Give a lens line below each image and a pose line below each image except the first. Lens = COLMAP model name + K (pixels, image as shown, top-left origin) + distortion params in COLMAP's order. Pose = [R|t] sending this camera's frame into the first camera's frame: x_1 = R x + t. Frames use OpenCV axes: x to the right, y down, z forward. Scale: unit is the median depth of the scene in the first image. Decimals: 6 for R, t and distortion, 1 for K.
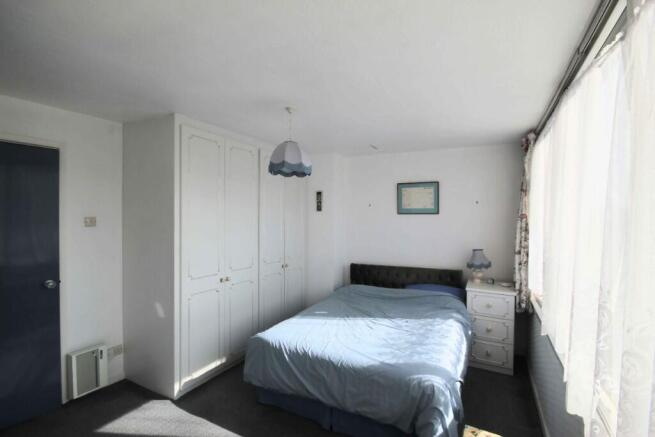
lens RADIAL K [[305.0, 0, 329.2], [0, 305.0, 223.2], [0, 0, 1]] dist [-0.000518, -0.000319]
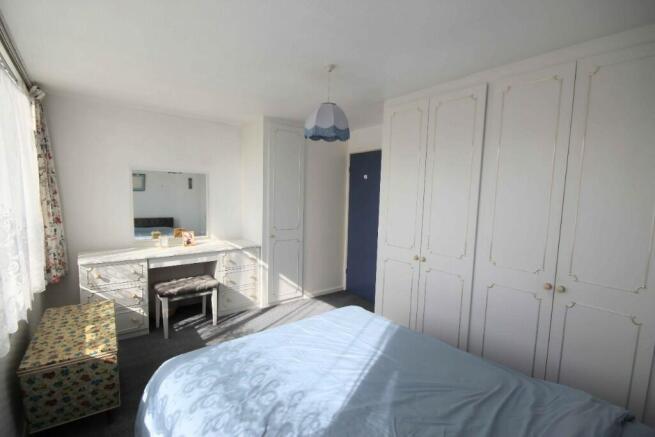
lens RADIAL K [[305.0, 0, 329.2], [0, 305.0, 223.2], [0, 0, 1]] dist [-0.000518, -0.000319]
pose [[-0.411218, 0.073523, -0.908567, 0.688205], [-0.046840, 0.993721, 0.101614, -0.001010], [0.910333, 0.084343, -0.405192, 1.297750]]
